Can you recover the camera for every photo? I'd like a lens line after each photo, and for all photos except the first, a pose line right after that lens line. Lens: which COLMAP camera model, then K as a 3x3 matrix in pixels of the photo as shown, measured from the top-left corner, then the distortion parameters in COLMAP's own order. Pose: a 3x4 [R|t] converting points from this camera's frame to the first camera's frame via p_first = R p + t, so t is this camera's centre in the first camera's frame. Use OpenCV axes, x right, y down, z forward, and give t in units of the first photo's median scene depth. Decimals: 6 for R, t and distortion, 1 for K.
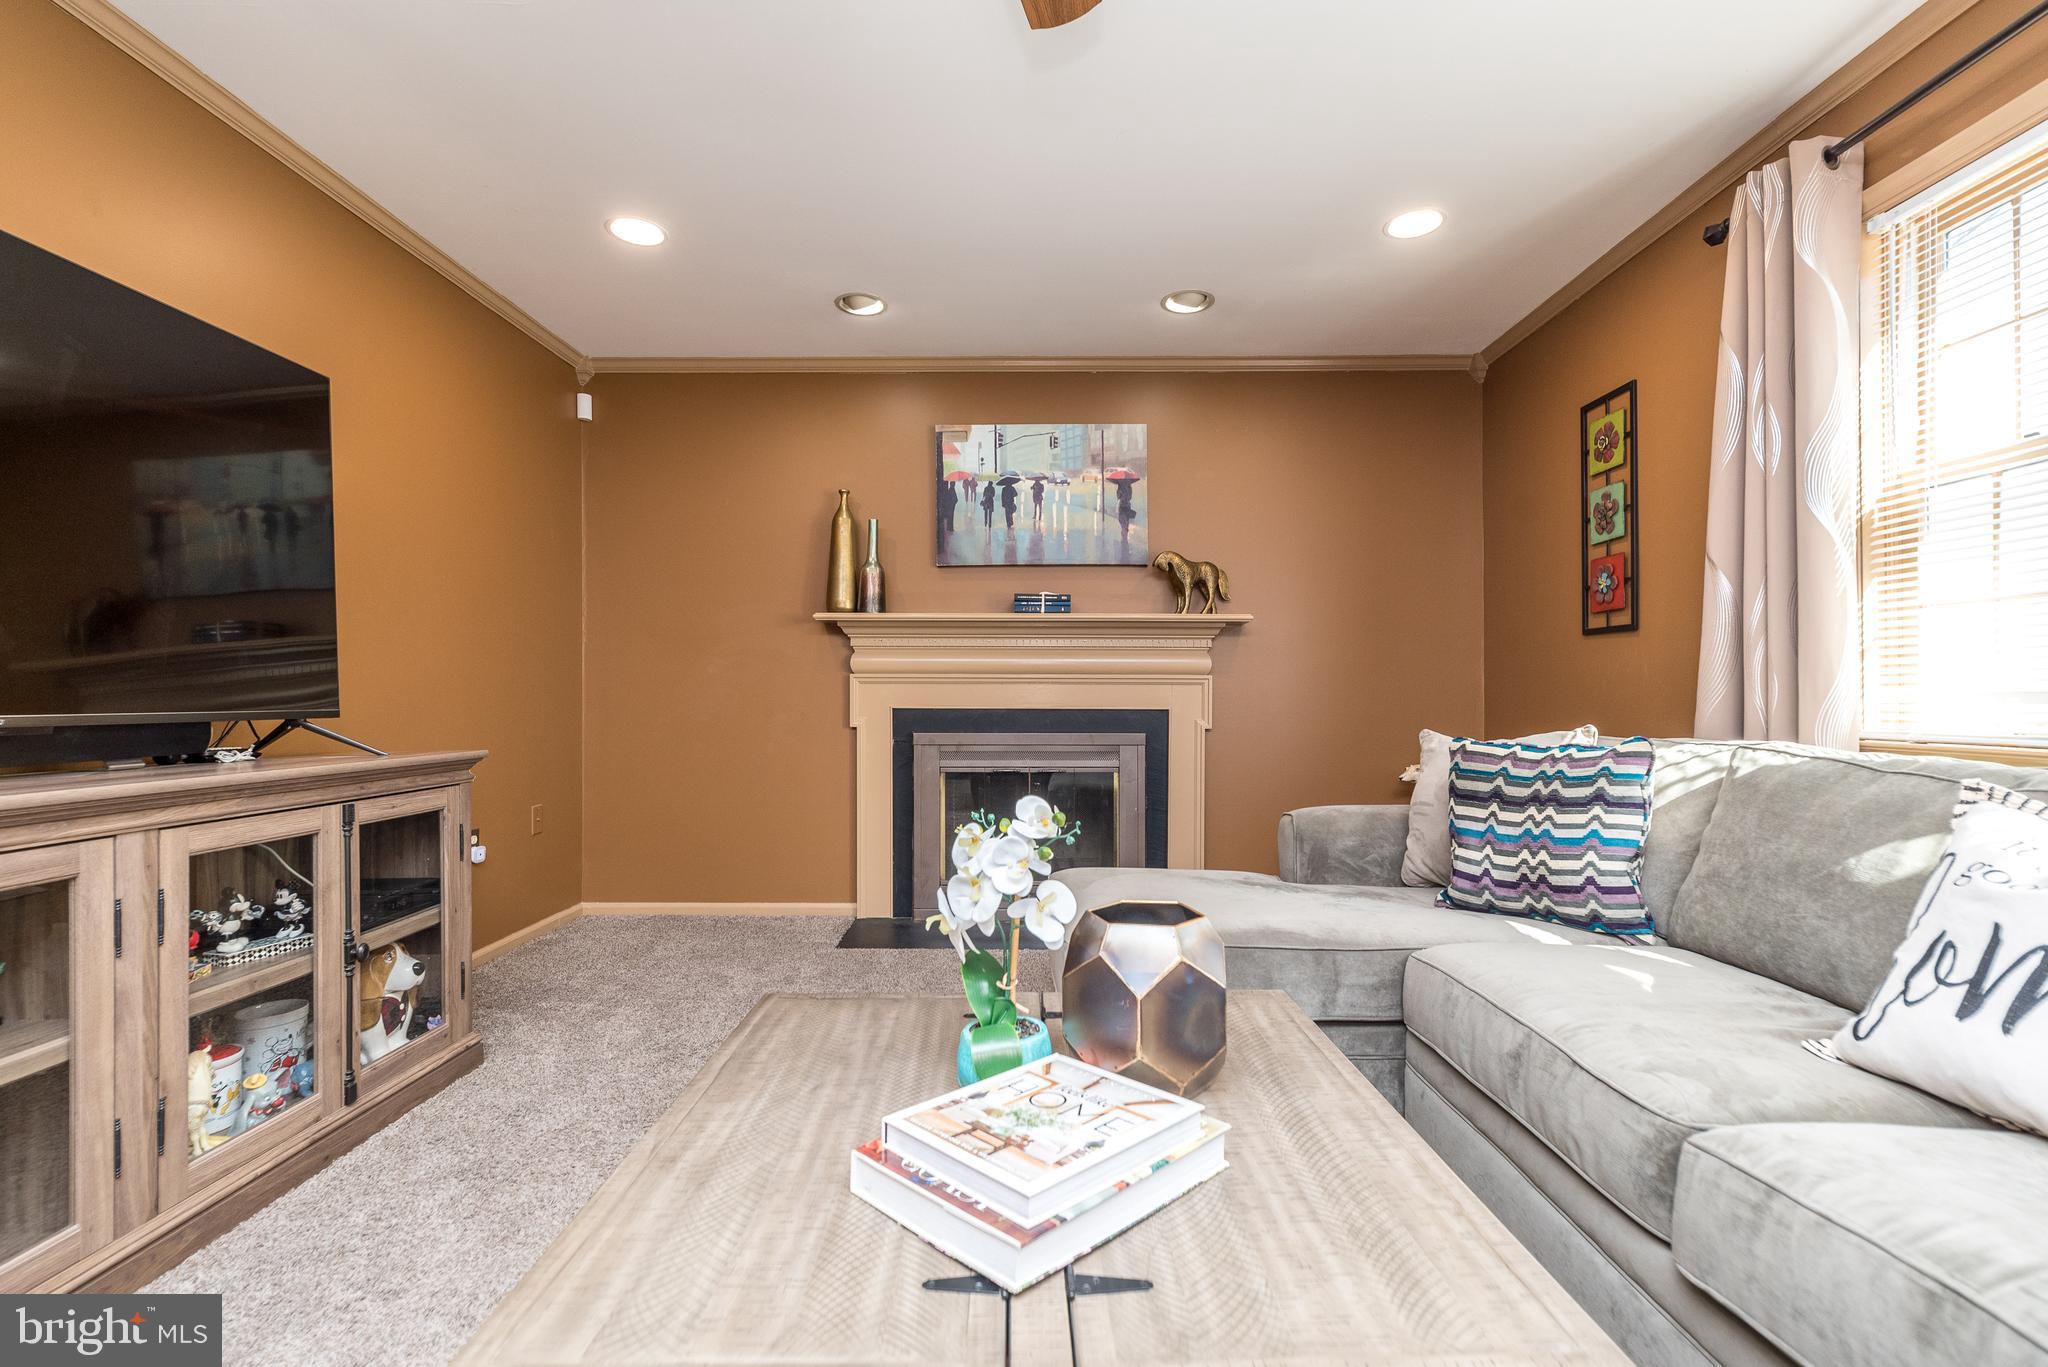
lens RADIAL K [[887.0, 0, 1029.2], [0, 887.0, 690.9], [0, 0, 1]] dist [0.006527, -0.000211]
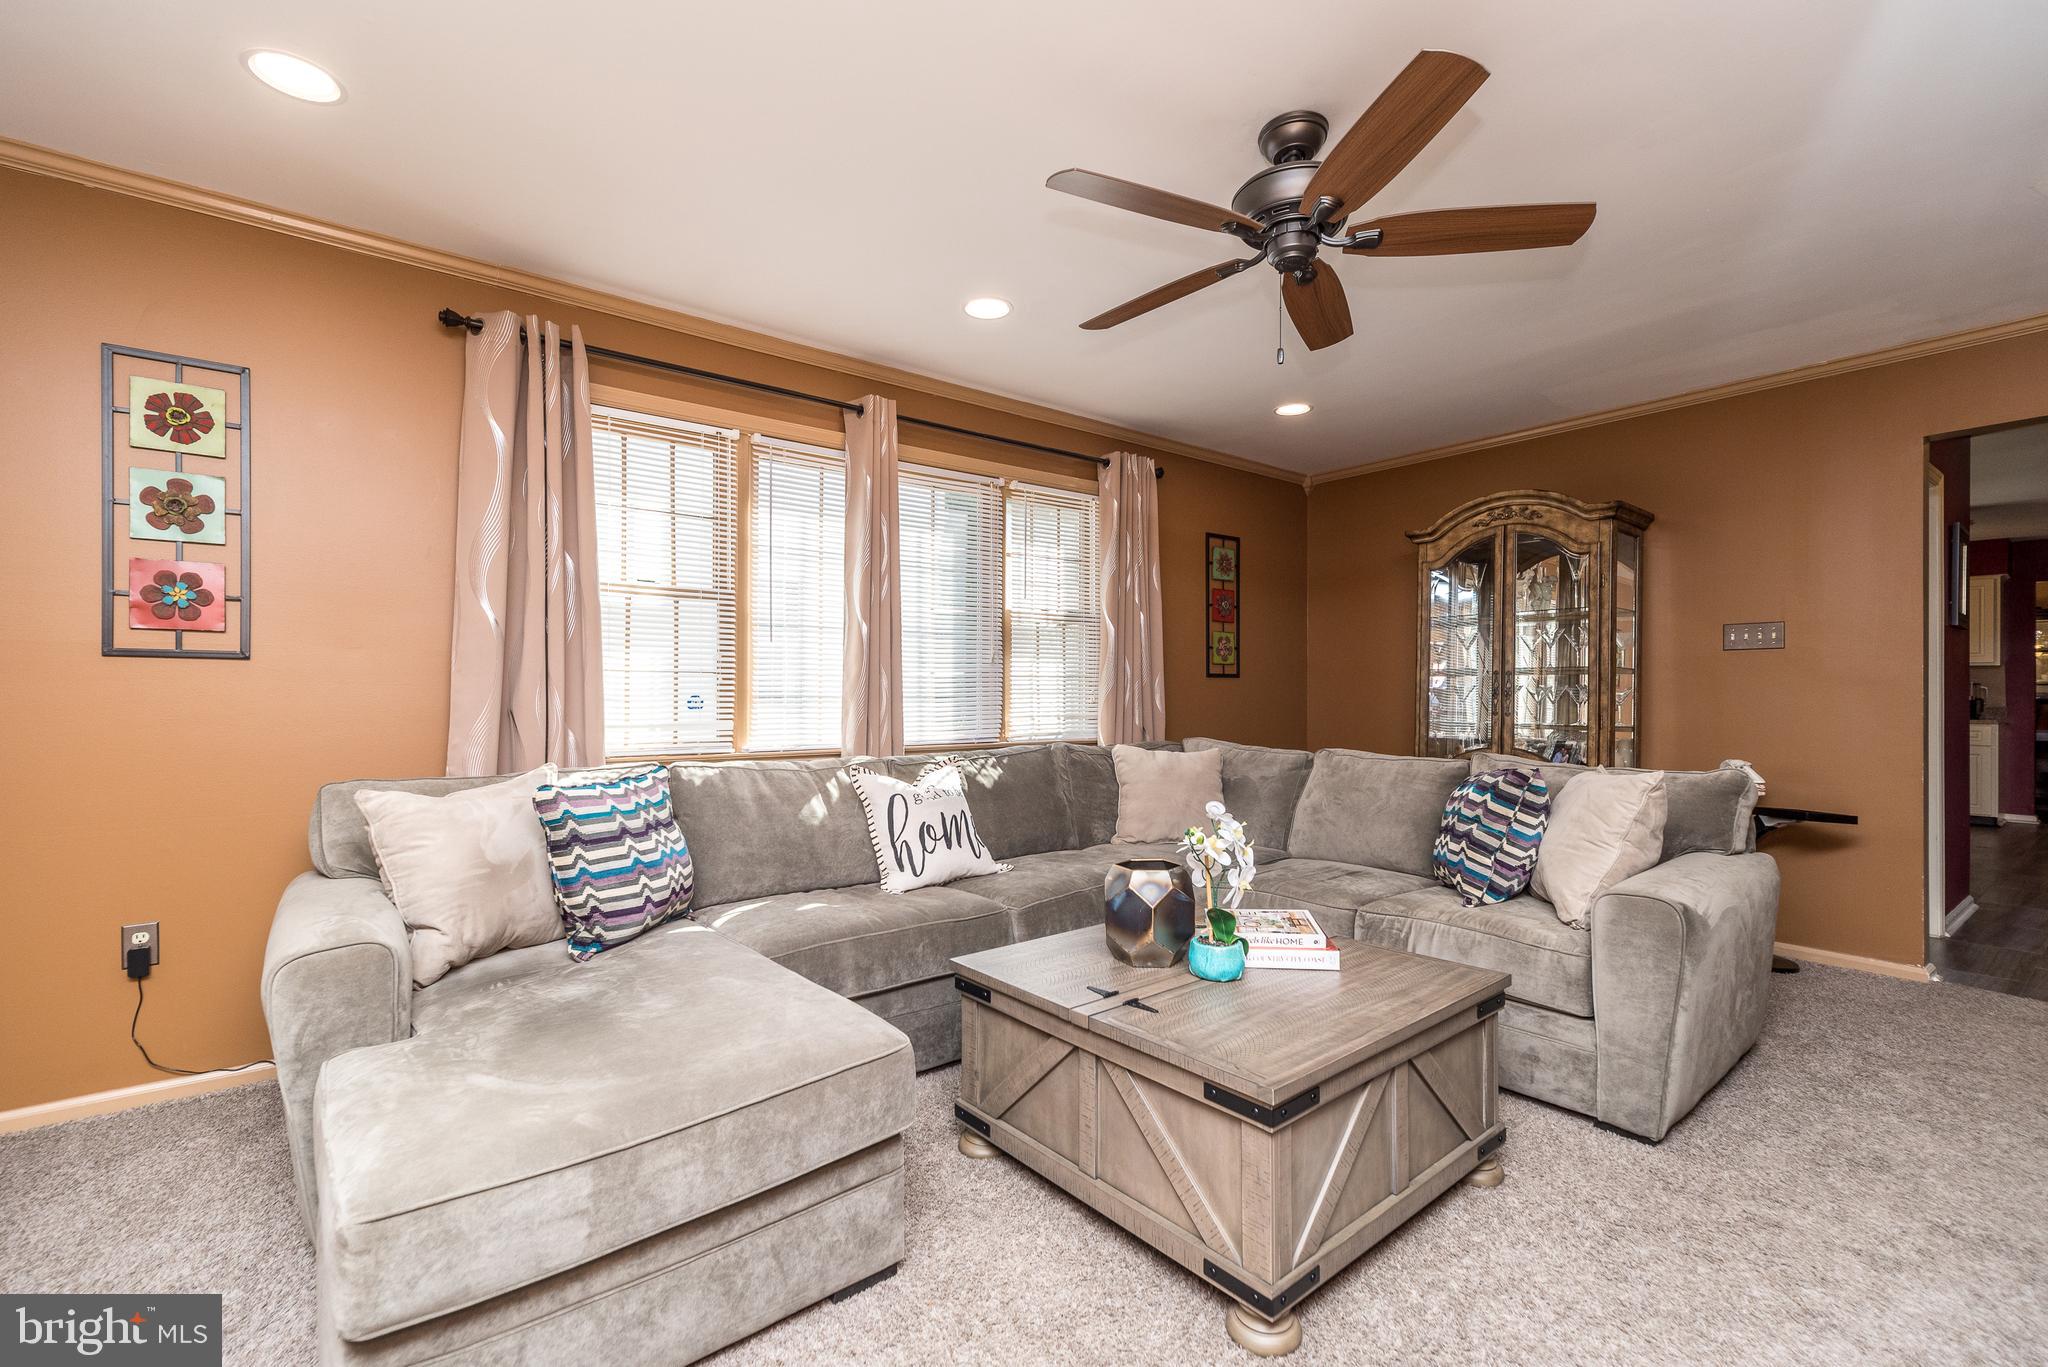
lens RADIAL K [[902.9, 0, 1019.3], [0, 902.9, 690.7], [0, 0, 1]] dist [0.000686, 0.000038]
pose [[-0.619804, 0.002012, 0.784754, -0.625174], [-0.004643, 0.999970, -0.006231, -0.047867], [-0.784743, -0.007506, -0.619776, 1.285158]]
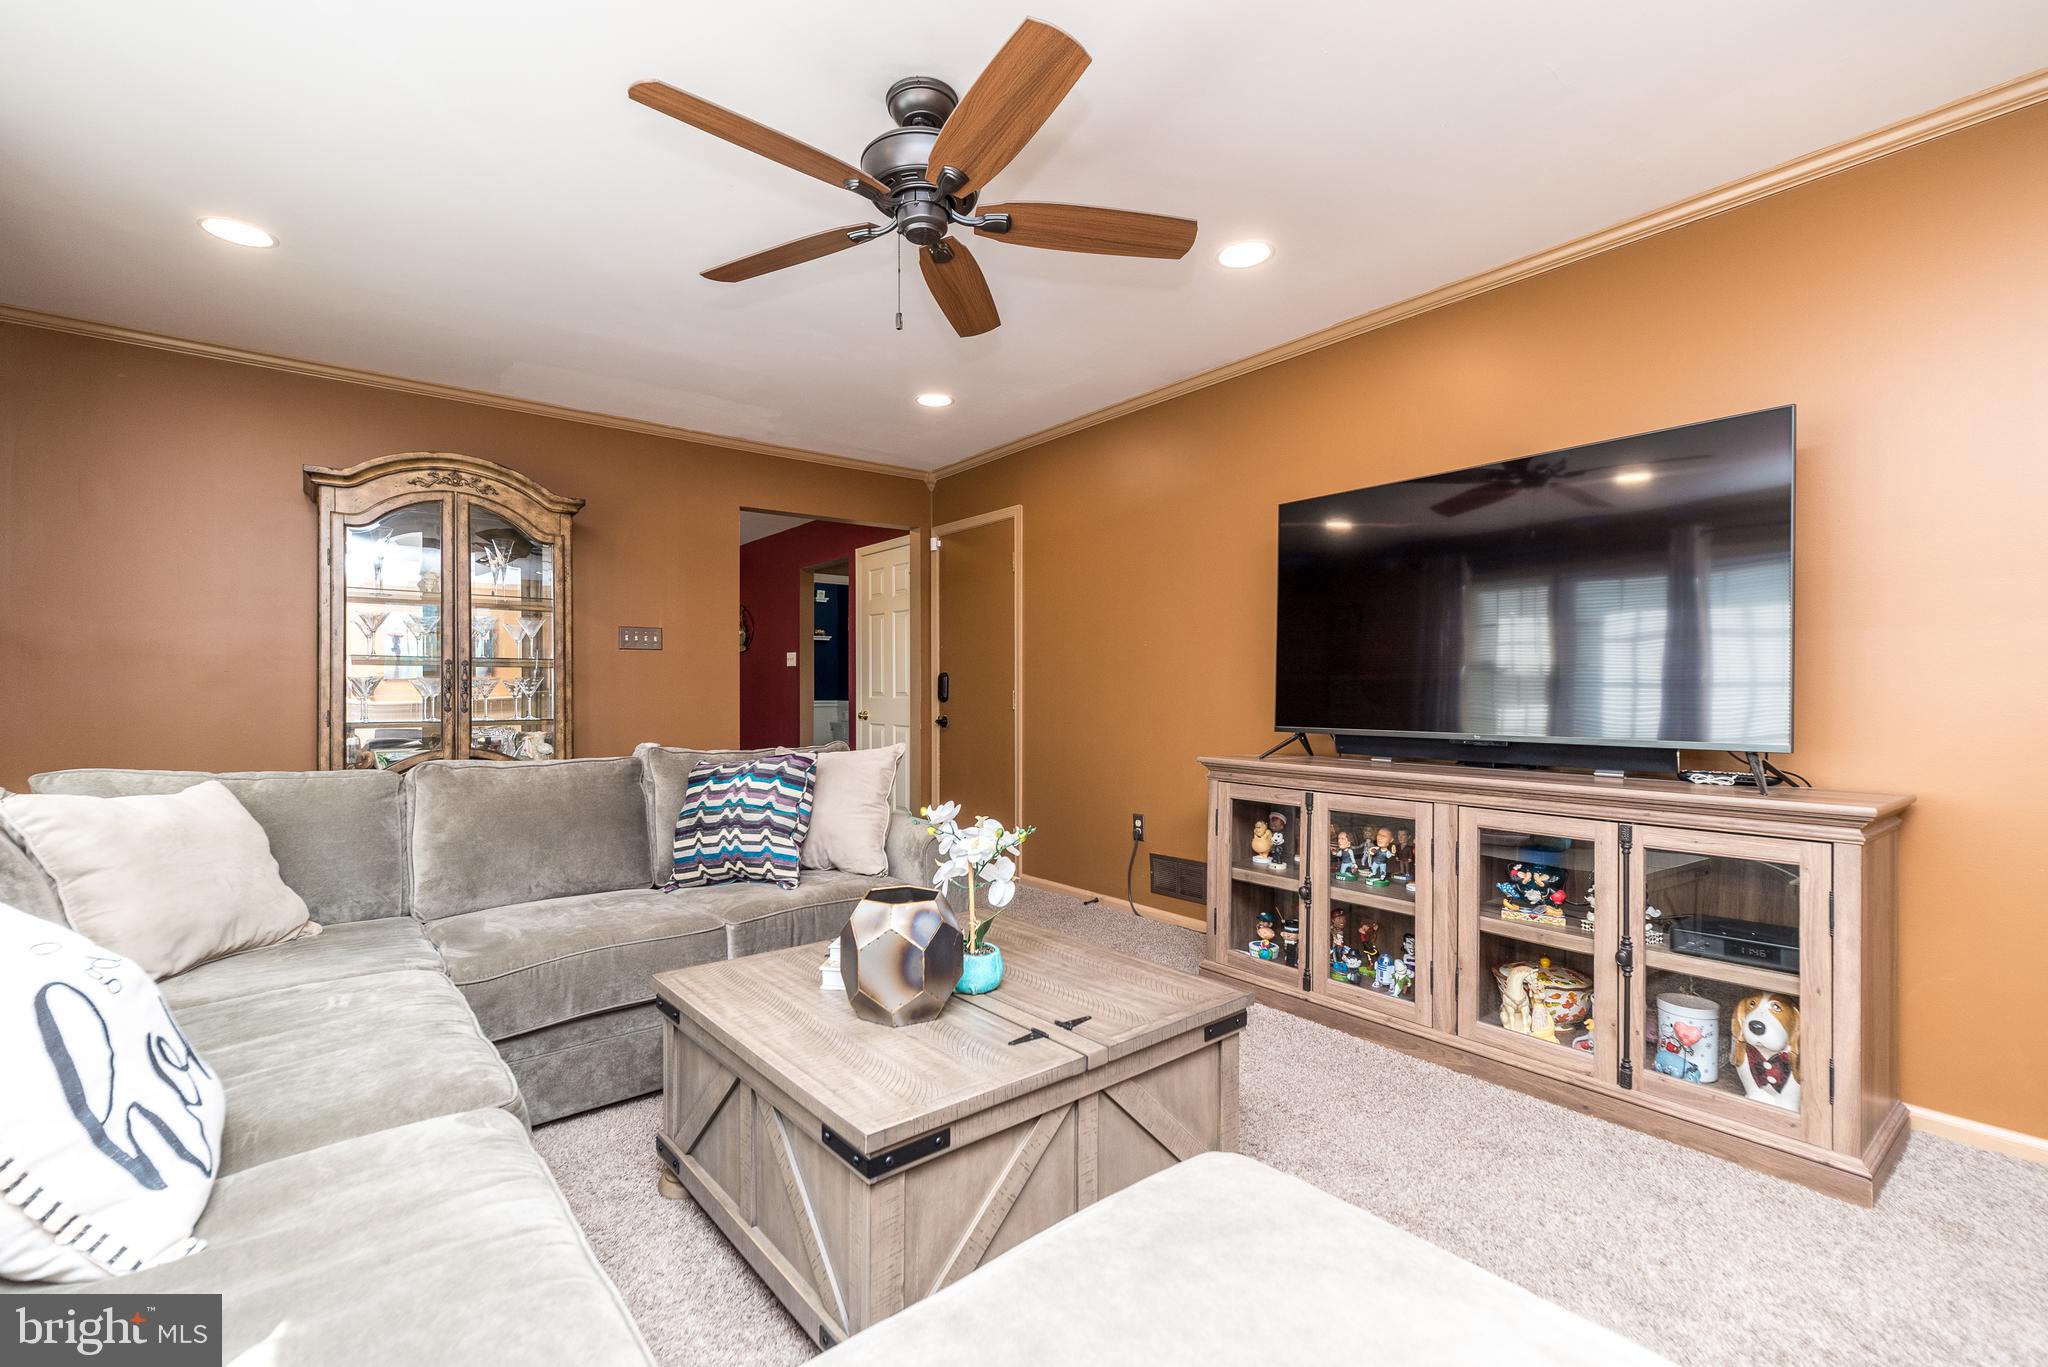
lens RADIAL K [[895.7, 0, 1023.1], [0, 895.7, 691.3], [0, 0, 1]] dist [0.005899, 0.000393]
pose [[-0.767973, 0.001675, -0.640480, 0.499091], [0.005033, 0.999981, -0.003420, -0.038765], [0.640462, -0.005850, -0.767967, 1.231003]]
